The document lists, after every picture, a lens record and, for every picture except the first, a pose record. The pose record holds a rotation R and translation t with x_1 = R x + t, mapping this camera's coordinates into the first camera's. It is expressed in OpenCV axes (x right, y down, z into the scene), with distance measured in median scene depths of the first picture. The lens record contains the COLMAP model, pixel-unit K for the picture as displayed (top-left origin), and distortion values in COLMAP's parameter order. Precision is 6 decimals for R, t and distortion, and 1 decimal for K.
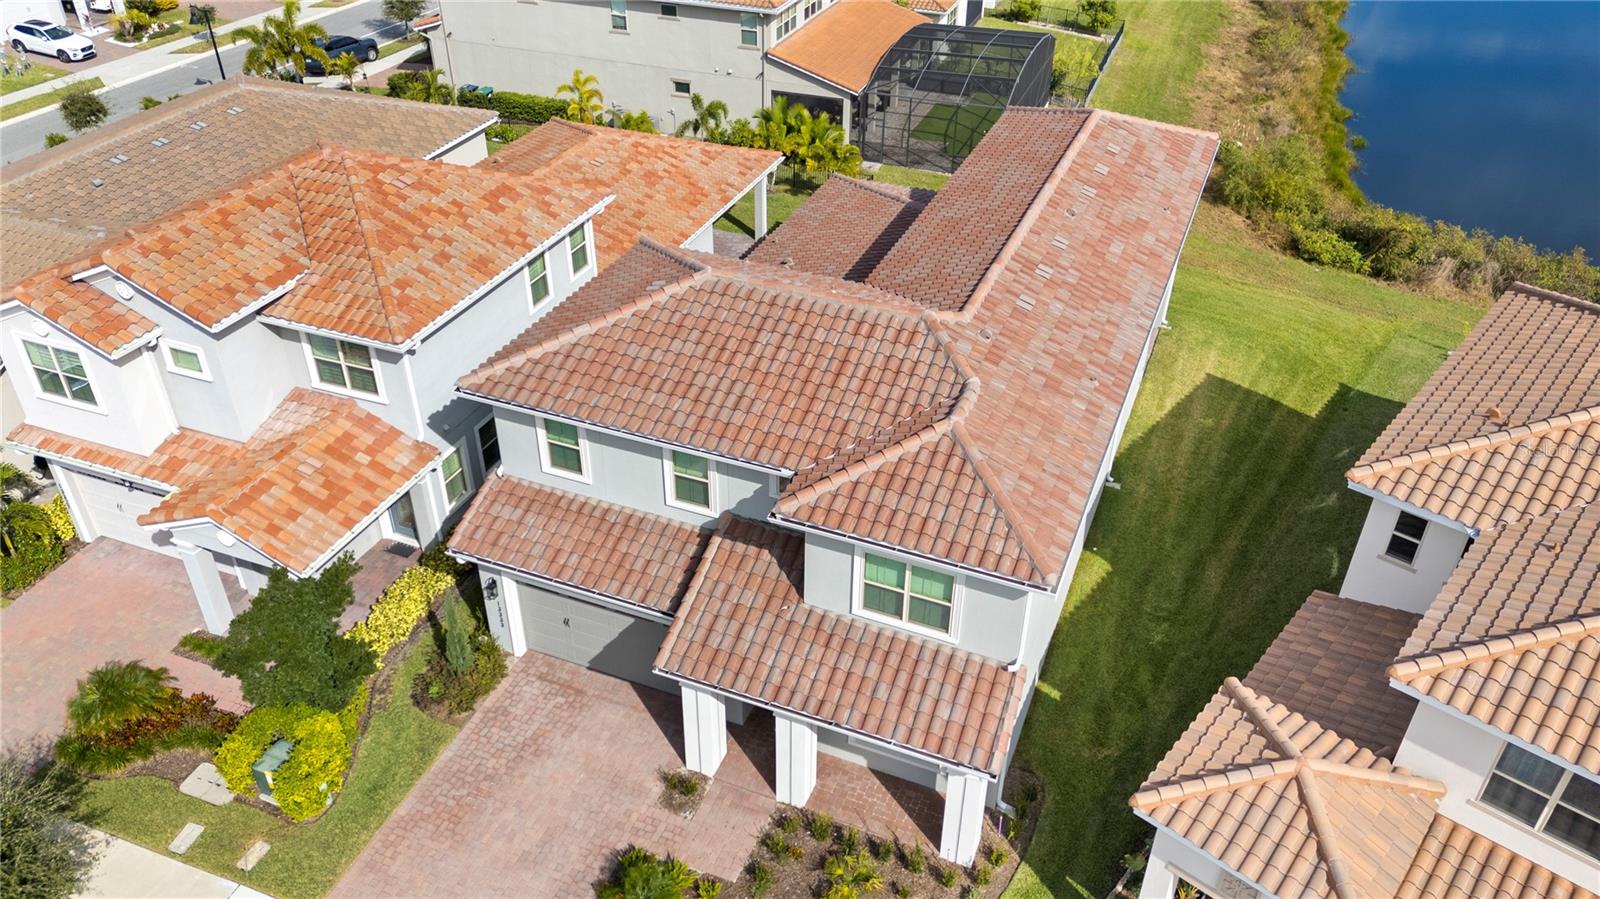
lens RADIAL K [[1166.4, 0, 797.6], [0, 1166.4, 452.1], [0, 0, 1]] dist [0.049734, -0.042610]
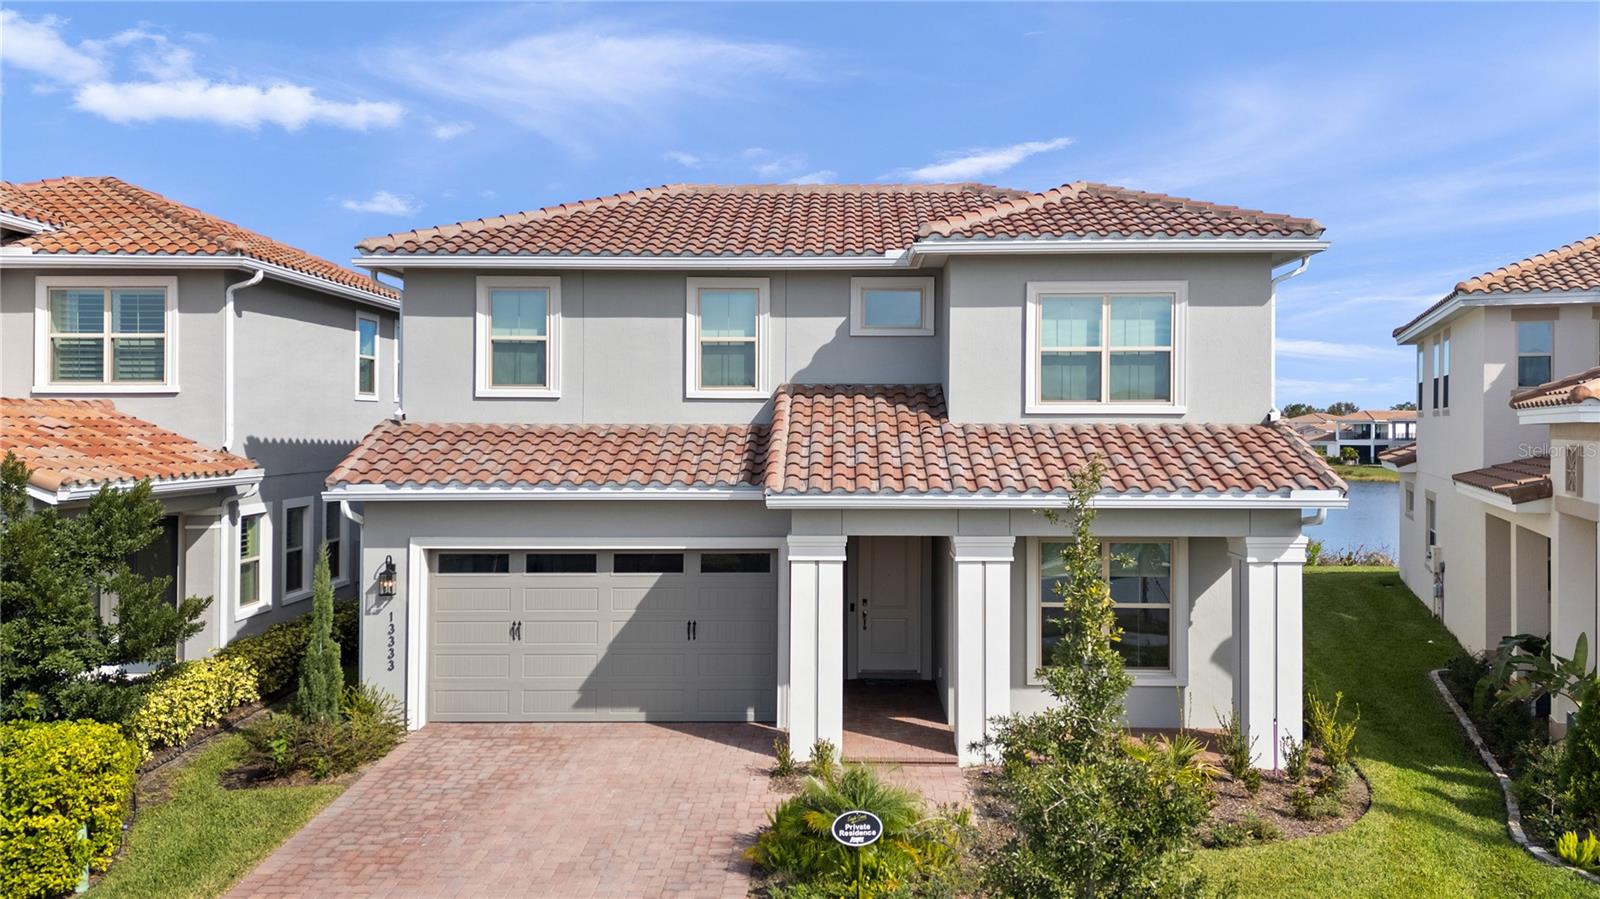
lens RADIAL K [[1166.4, 0, 802.9], [0, 1166.4, 437.6], [0, 0, 1]] dist [0.049734, -0.042610]
pose [[0.930916, 0.002689, 0.365223, -0.200328], [0.205191, 0.823394, -0.529073, 0.296124], [-0.302145, 0.567464, 0.765959, 0.309968]]
